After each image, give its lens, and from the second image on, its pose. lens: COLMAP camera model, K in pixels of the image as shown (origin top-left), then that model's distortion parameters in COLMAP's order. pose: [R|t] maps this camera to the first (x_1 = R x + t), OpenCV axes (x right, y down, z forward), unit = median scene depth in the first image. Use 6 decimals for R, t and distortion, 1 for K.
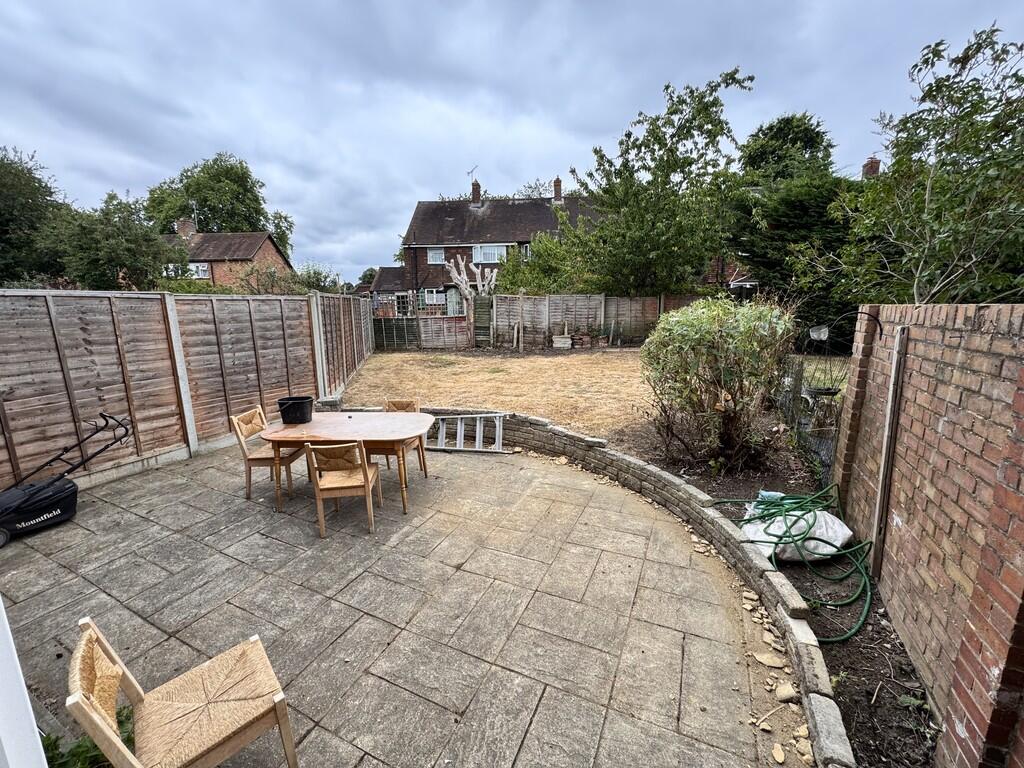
lens RADIAL K [[410.1, 0, 511.7], [0, 410.1, 384.4], [0, 0, 1]] dist [-0.000172, 0.000078]
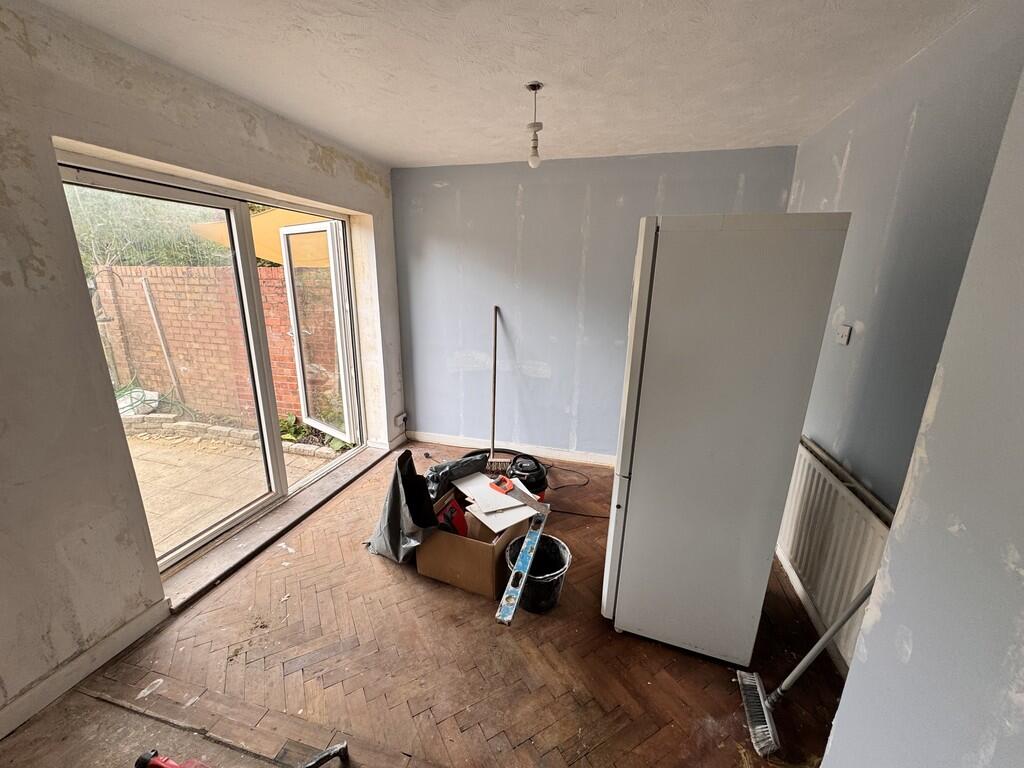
lens RADIAL K [[410.1, 0, 512.6], [0, 410.1, 384.0], [0, 0, 1]] dist [-0.000172, 0.000078]
pose [[-0.171433, -0.246791, 0.953785, -1.787962], [0.176316, 0.944802, 0.276157, 0.146329], [-0.969290, 0.215510, -0.118457, -0.508658]]
